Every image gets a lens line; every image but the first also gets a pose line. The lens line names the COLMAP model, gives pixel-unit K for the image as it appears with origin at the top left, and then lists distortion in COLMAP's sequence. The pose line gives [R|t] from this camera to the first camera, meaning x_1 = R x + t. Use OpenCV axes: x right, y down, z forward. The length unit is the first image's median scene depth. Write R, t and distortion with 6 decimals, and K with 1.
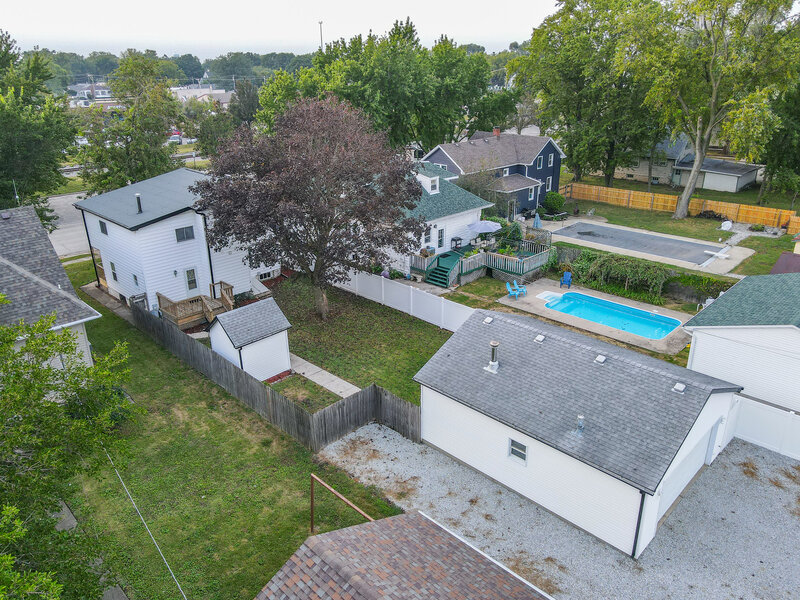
lens RADIAL K [[585.7, 0, 397.2], [0, 585.7, 297.3], [0, 0, 1]] dist [0.003079, 0.031371]
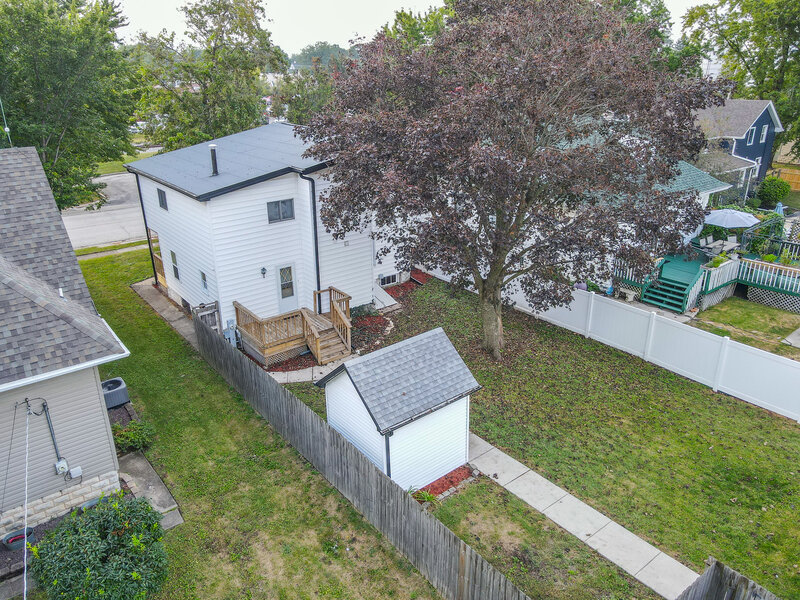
lens RADIAL K [[585.7, 0, 397.2], [0, 585.7, 297.3], [0, 0, 1]] dist [0.003079, 0.031371]
pose [[0.992062, 0.047213, -0.116548, -0.154263], [-0.047249, 0.998880, 0.002455, -0.021601], [0.116534, 0.003072, 0.993182, 0.373580]]
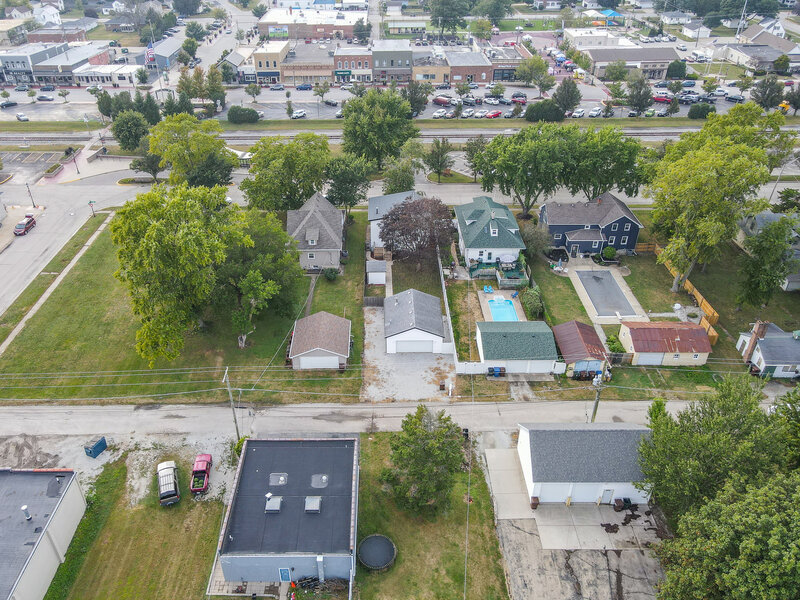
lens RADIAL K [[616.4, 0, 371.8], [0, 616.4, 297.8], [0, 0, 1]] dist [0.015022, 0.007360]
pose [[0.698569, 0.397690, -0.594848, 1.428578], [-0.263296, 0.915863, 0.303101, -0.642577], [0.665339, -0.055115, 0.744504, -1.224579]]
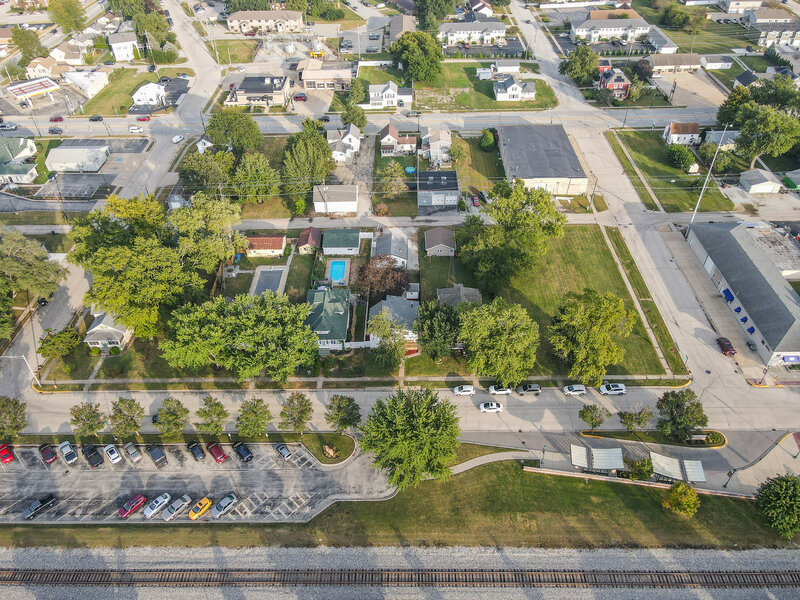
lens RADIAL K [[585.7, 0, 397.2], [0, 585.7, 297.3], [0, 0, 1]] dist [0.003079, 0.031371]
pose [[-0.699866, -0.450988, 0.553893, -2.219153], [0.287442, 0.532072, 0.796415, -2.930597], [-0.653885, 0.716595, -0.242746, 1.799993]]
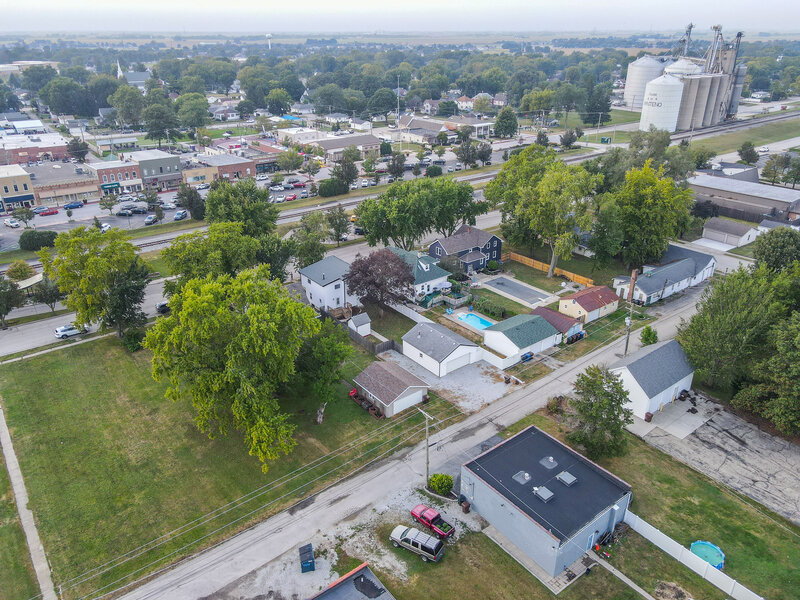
lens RADIAL K [[585.7, 0, 397.2], [0, 585.7, 297.3], [0, 0, 1]] dist [0.003079, 0.031371]
pose [[0.991387, 0.064643, -0.113903, 0.277211], [-0.059044, 0.996907, 0.051865, -0.219592], [0.116904, -0.044693, 0.992137, -1.877065]]
